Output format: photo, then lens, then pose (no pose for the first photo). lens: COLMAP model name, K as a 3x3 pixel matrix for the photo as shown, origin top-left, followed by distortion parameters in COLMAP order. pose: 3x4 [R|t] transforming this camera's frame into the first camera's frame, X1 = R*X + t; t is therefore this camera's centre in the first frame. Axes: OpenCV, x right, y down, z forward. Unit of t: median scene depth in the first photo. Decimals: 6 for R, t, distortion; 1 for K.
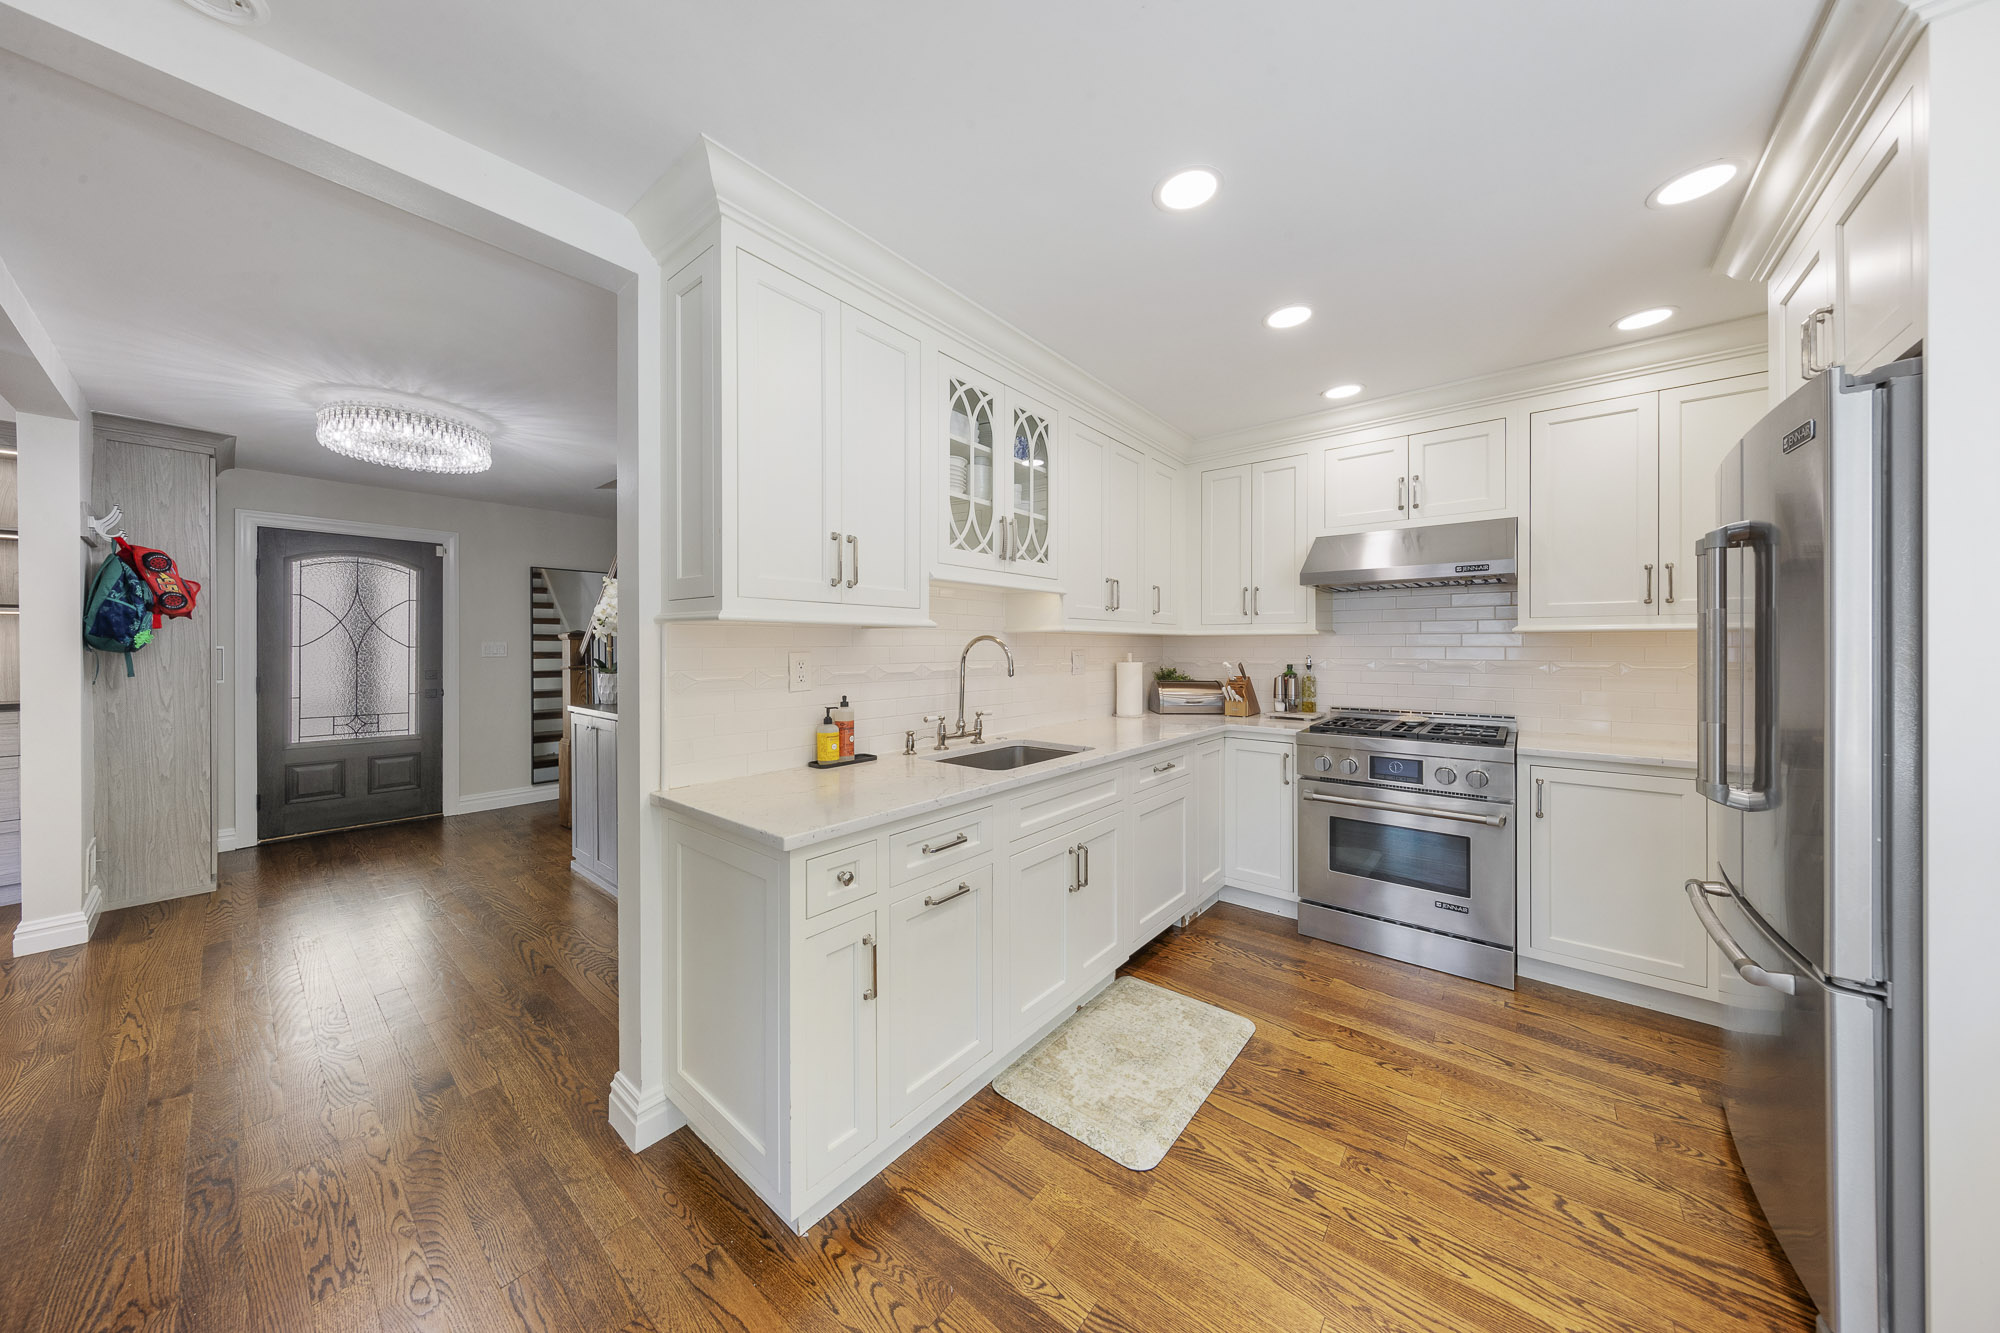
lens RADIAL K [[644.6, 0, 993.3], [0, 644.6, 644.6], [0, 0, 1]] dist [-0.000265, 0.000125]
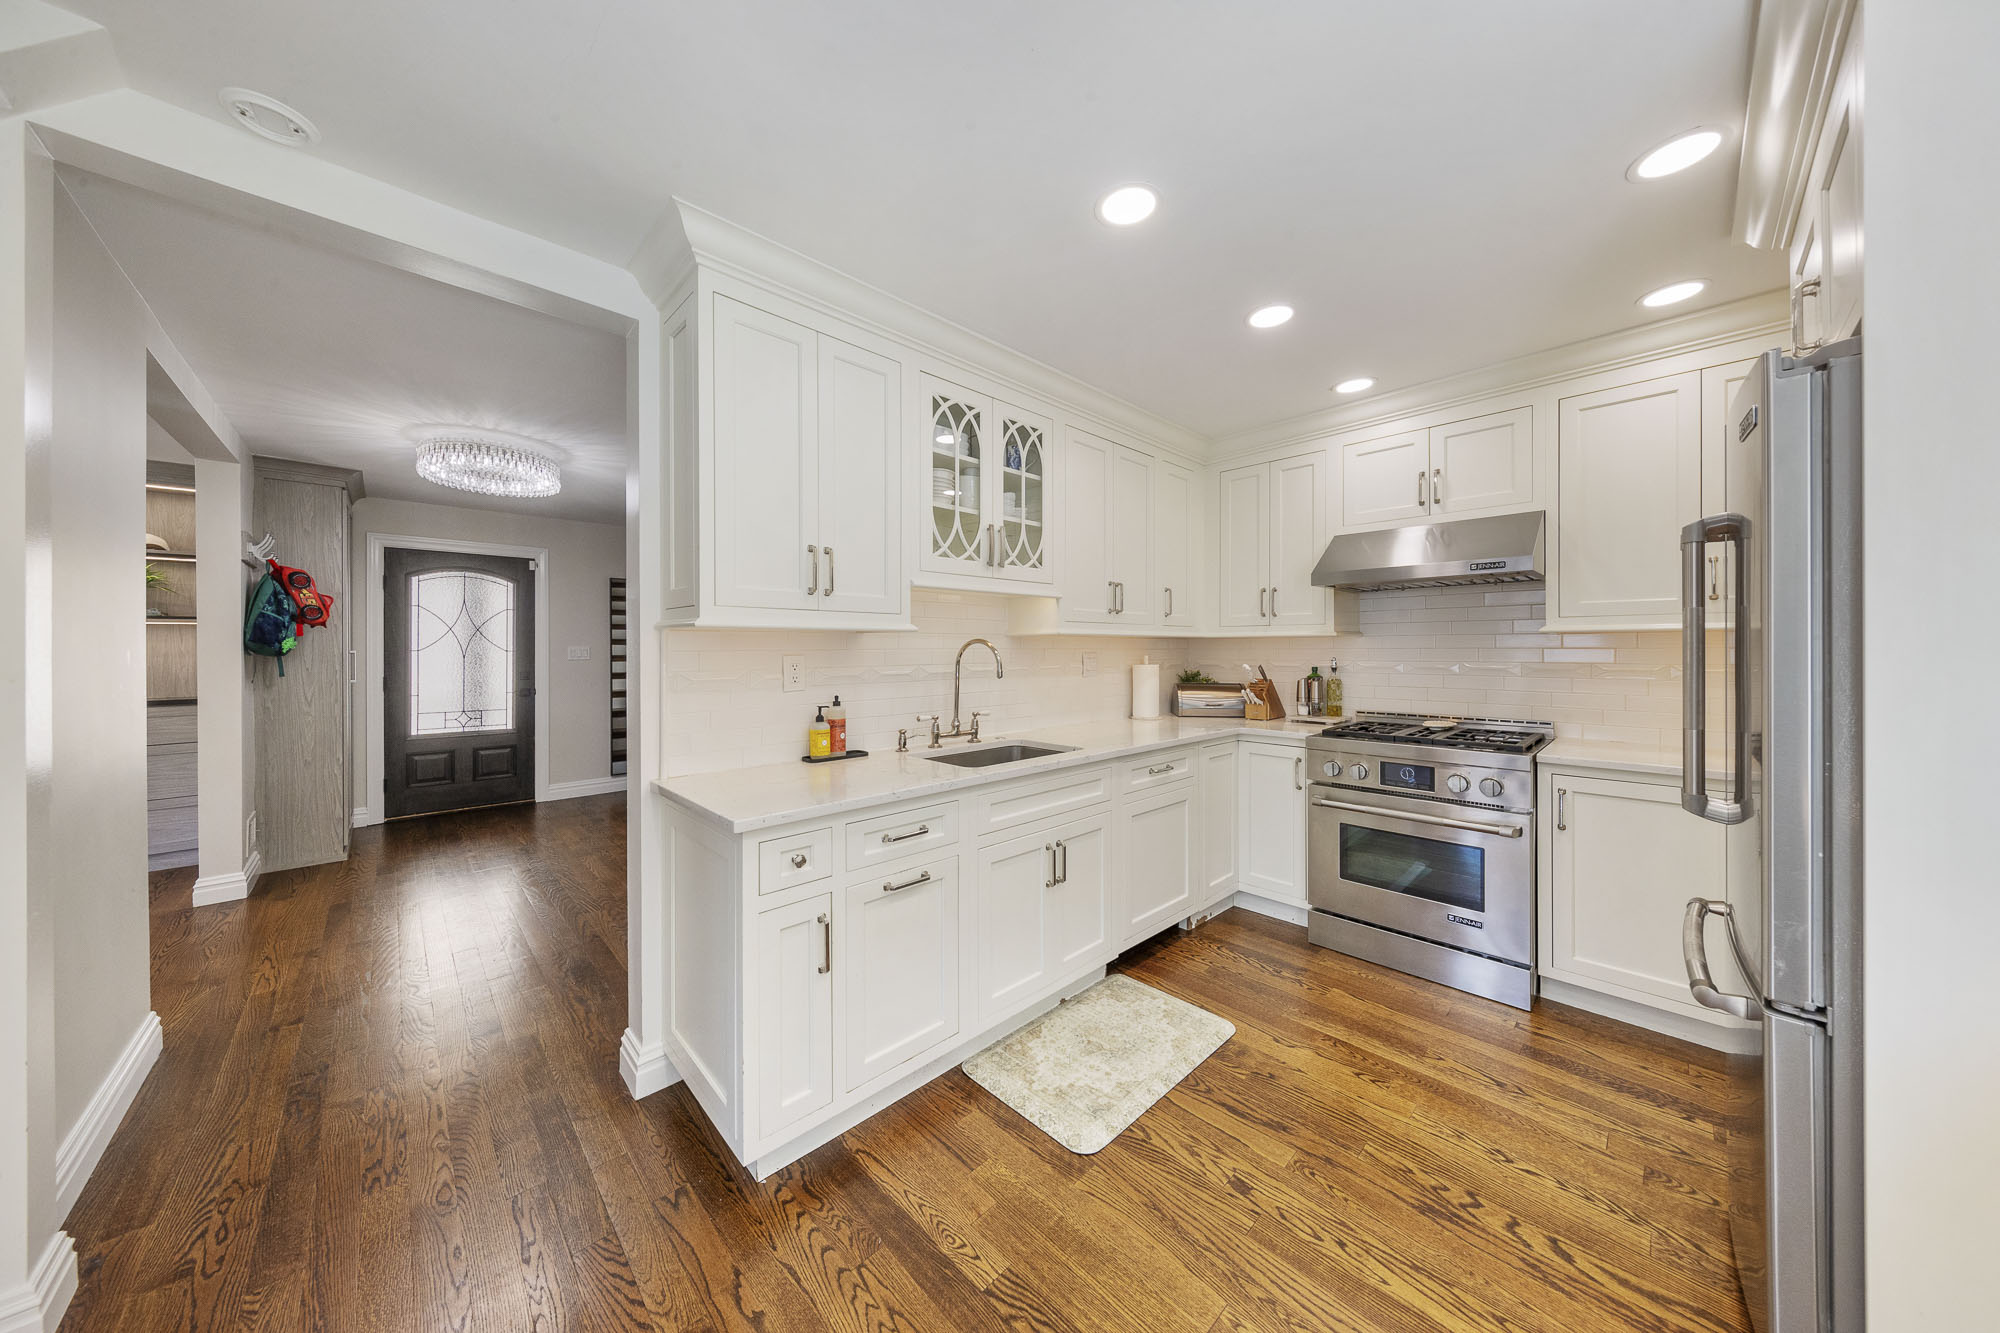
lens RADIAL K [[643.4, 0, 994.0], [0, 643.4, 646.4], [0, 0, 1]] dist [0.000540, -0.000195]
pose [[0.993035, -0.003258, -0.117772, 0.169293], [0.003128, 0.999994, -0.001296, -0.000687], [0.117775, 0.000919, 0.993040, -0.037462]]
